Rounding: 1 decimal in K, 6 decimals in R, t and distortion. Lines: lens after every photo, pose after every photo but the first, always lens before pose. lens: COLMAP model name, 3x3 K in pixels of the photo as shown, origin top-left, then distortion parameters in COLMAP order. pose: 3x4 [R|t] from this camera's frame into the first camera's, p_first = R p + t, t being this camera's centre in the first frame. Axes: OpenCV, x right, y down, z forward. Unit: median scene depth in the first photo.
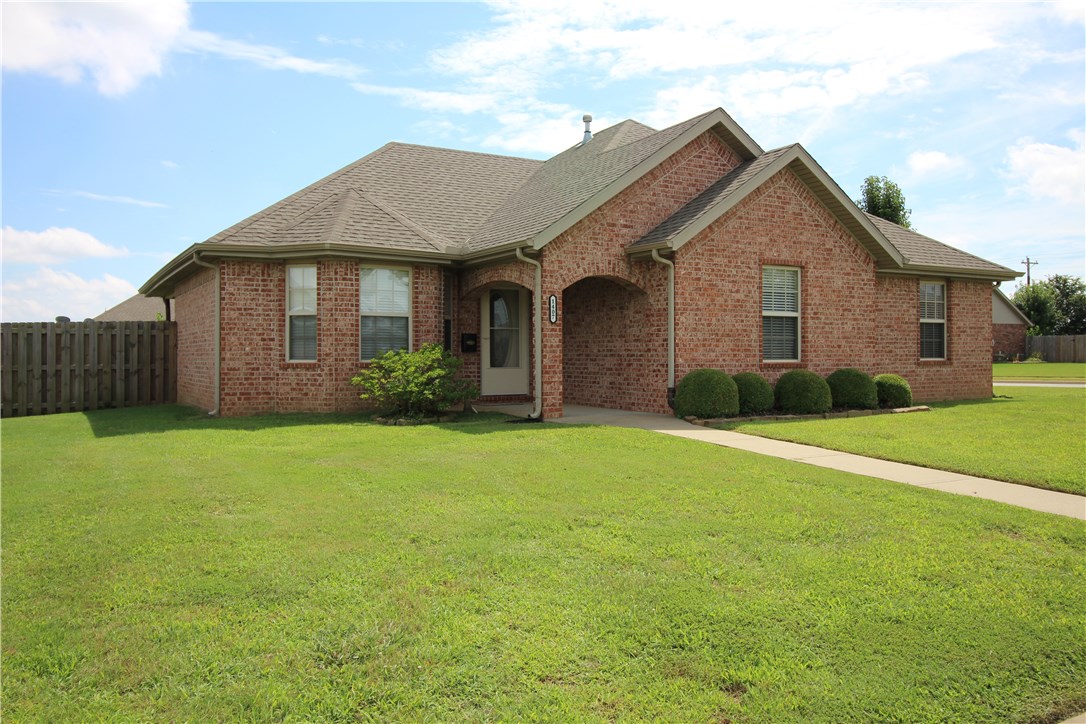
lens RADIAL K [[856.6, 0, 546.4], [0, 856.6, 361.7], [0, 0, 1]] dist [0.011404, -0.006296]
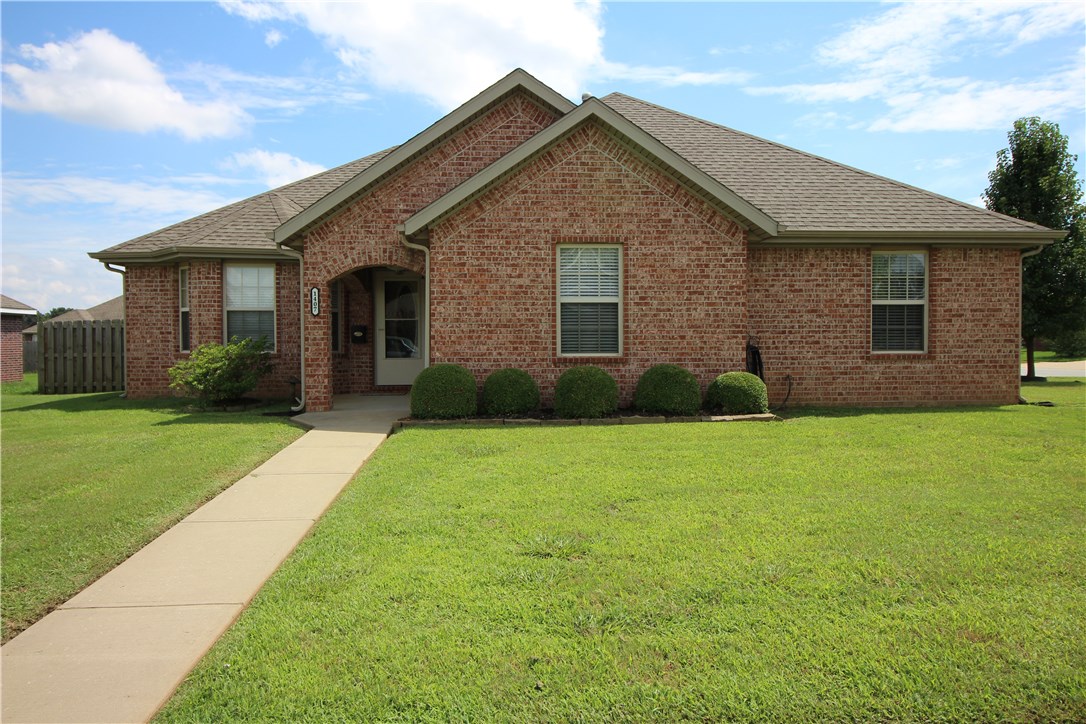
lens RADIAL K [[777.4, 0, 545.2], [0, 777.4, 362.3], [0, 0, 1]] dist [0.008837, -0.006563]
pose [[0.894696, 0.012395, -0.446504, 0.582838], [-0.001785, 0.999706, 0.024175, -0.012315], [0.446672, -0.020832, 0.894455, 0.283708]]
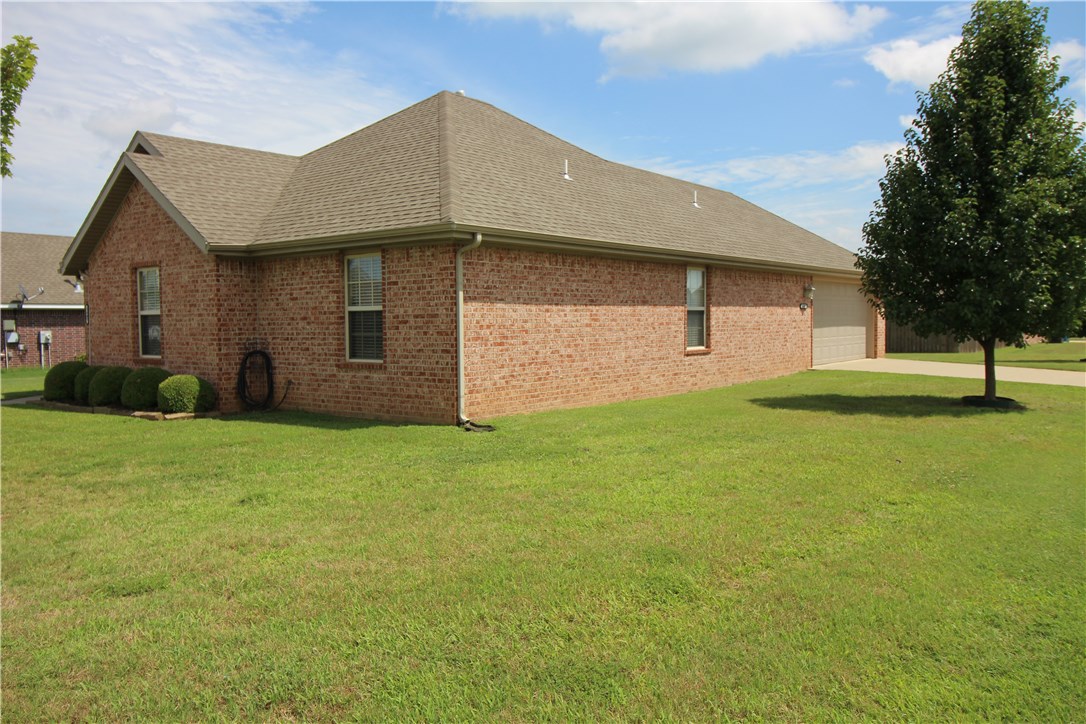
lens RADIAL K [[856.6, 0, 541.5], [0, 856.6, 359.0], [0, 0, 1]] dist [0.011404, -0.006296]
pose [[0.363594, 0.042195, -0.930602, 1.444922], [0.003736, 0.998900, 0.046751, -0.046386], [0.931550, -0.020475, 0.363036, 1.066314]]
